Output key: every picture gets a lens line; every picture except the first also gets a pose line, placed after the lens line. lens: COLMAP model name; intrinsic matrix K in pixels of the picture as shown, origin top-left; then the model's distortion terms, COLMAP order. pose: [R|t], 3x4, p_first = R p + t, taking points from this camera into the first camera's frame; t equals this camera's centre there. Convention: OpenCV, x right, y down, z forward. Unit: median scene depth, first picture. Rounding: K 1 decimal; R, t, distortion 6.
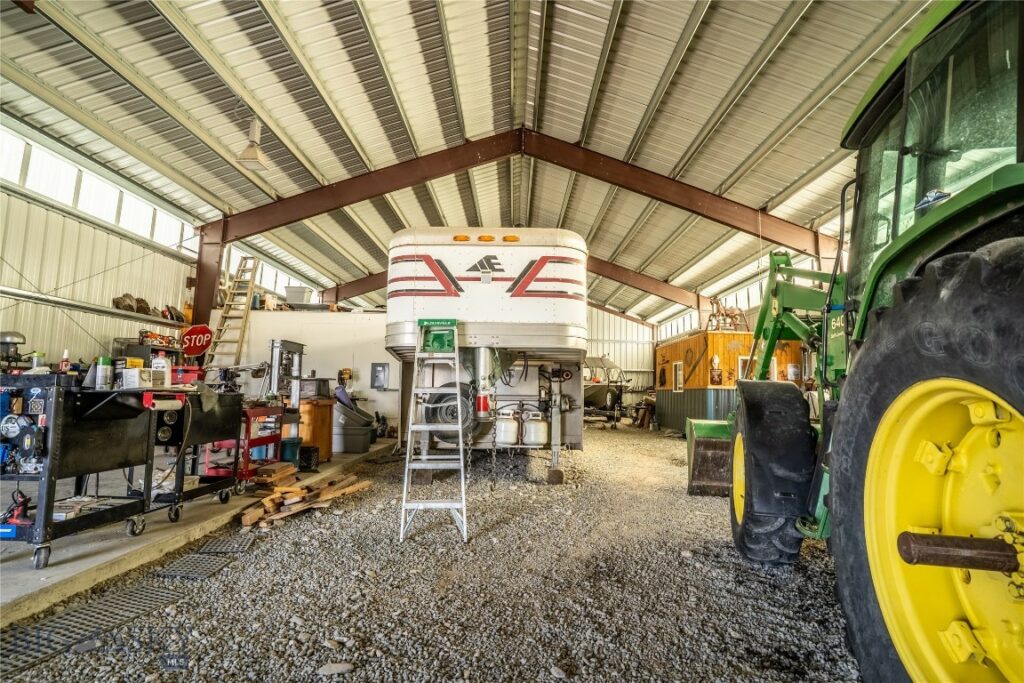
lens RADIAL K [[501.7, 0, 519.3], [0, 501.7, 345.2], [0, 0, 1]] dist [-0.027802, 0.000312]
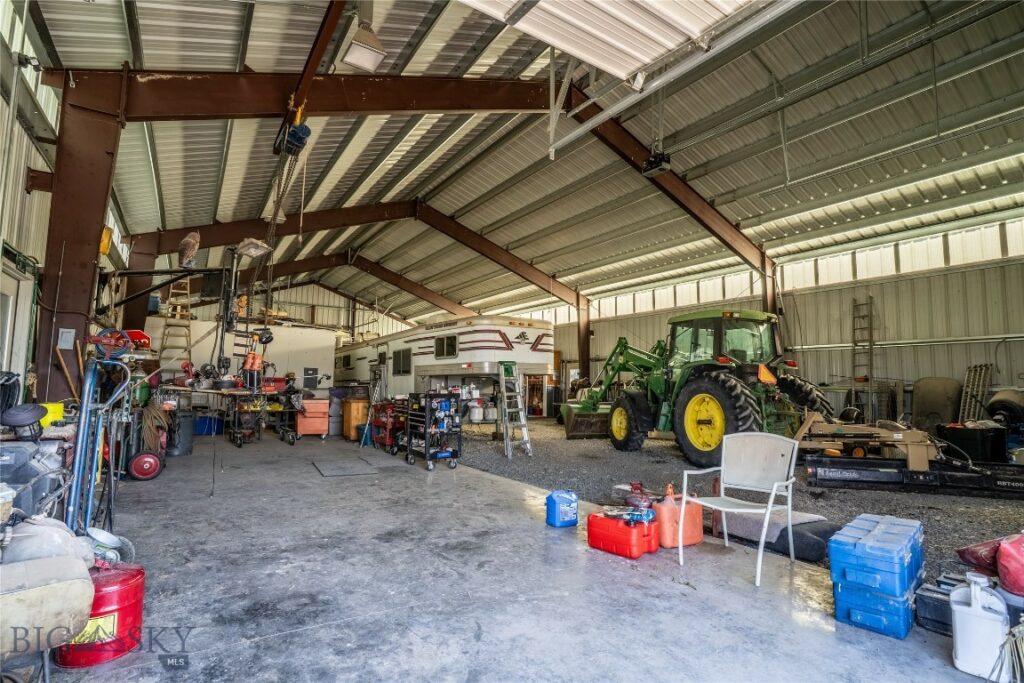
lens RADIAL K [[501.7, 0, 509.8], [0, 501.7, 342.3], [0, 0, 1]] dist [-0.027802, 0.000312]
pose [[0.850361, 0.043334, 0.524412, -1.274253], [-0.049296, 0.998781, -0.002597, -0.125150], [-0.523885, -0.023643, 0.851461, -0.862735]]
